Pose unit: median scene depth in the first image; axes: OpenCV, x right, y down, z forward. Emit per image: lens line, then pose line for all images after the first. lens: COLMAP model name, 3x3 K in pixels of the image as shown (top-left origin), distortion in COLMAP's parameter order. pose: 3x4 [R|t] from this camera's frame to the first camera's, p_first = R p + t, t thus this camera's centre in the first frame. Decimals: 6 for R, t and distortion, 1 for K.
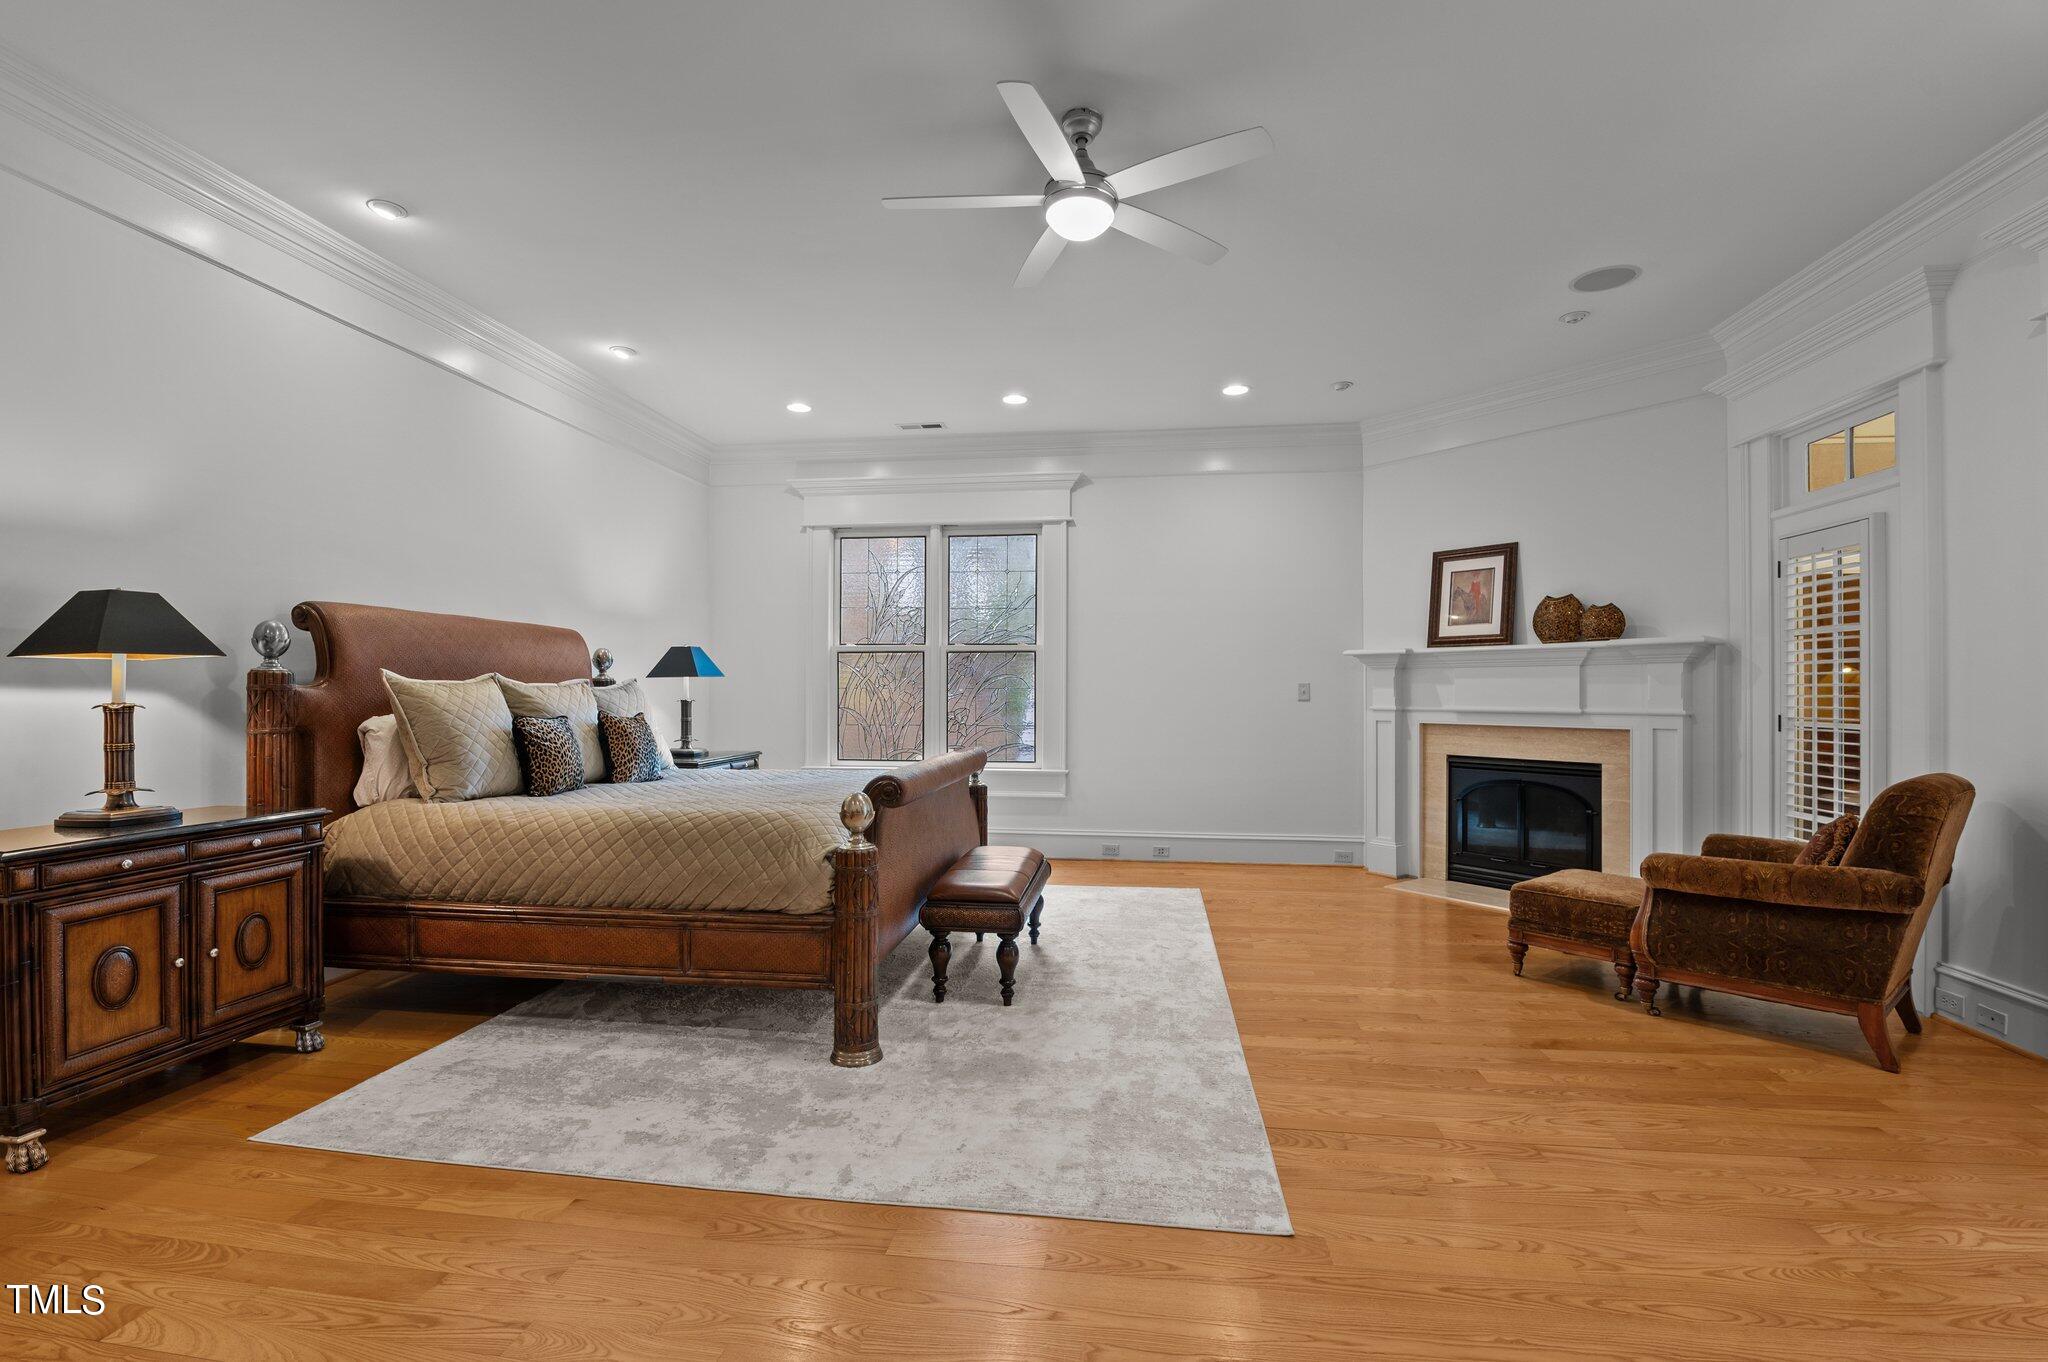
lens RADIAL K [[894.9, 0, 1059.5], [0, 894.9, 690.0], [0, 0, 1]] dist [-0.035593, 0.000303]
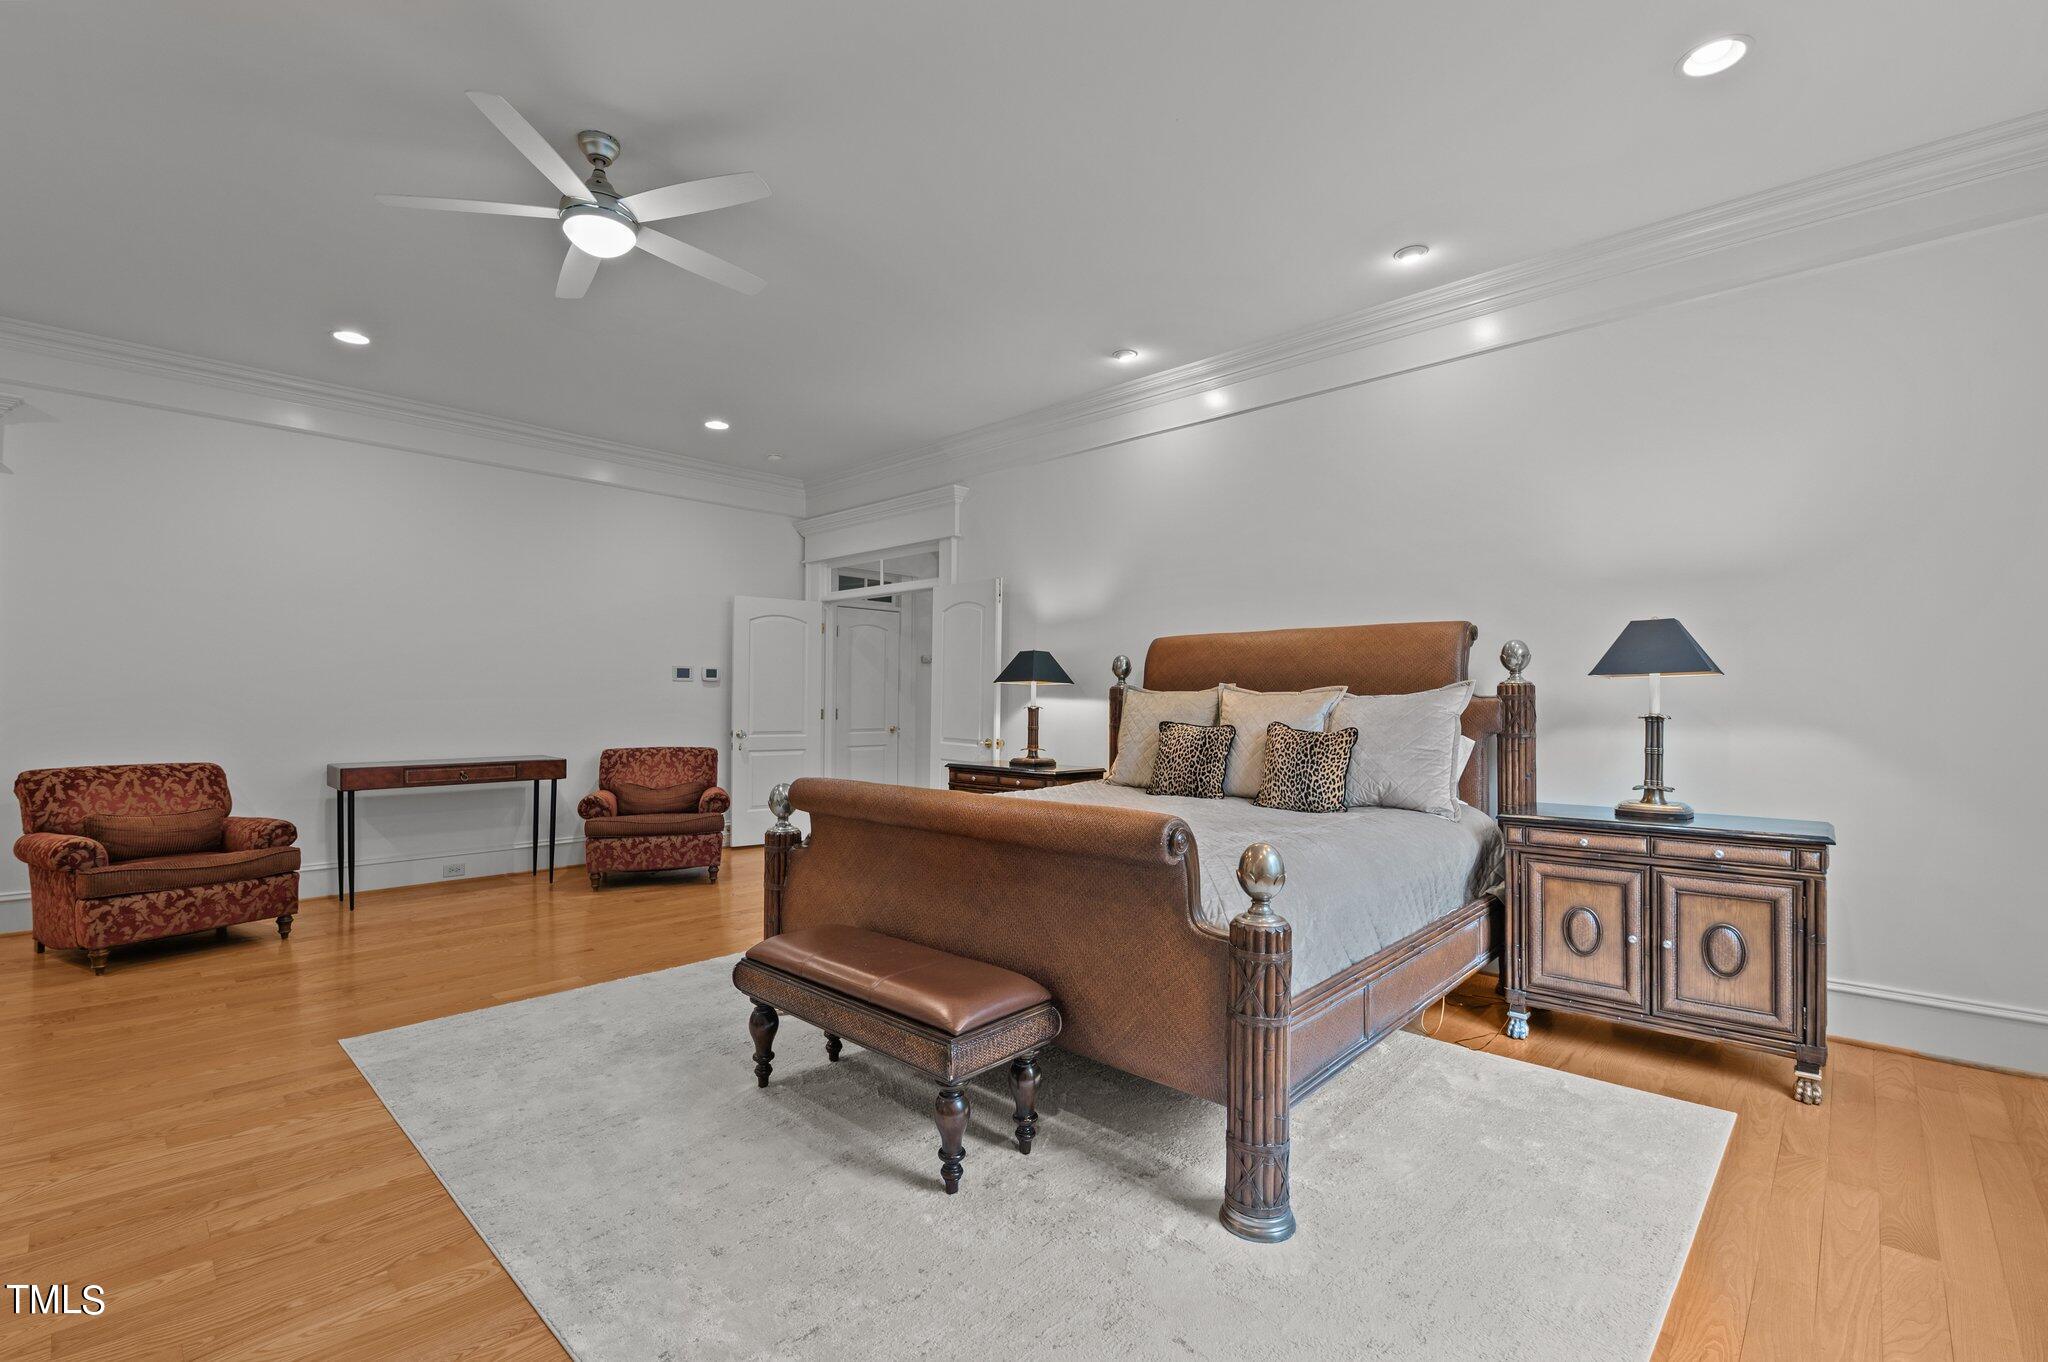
lens RADIAL K [[894.9, 0, 1059.5], [0, 894.9, 690.0], [0, 0, 1]] dist [-0.035593, 0.000303]
pose [[-0.576030, 0.005881, -0.817407, 0.438356], [0.012320, 0.999923, -0.001487, -0.012775], [0.817336, -0.010927, -0.576058, 1.650281]]
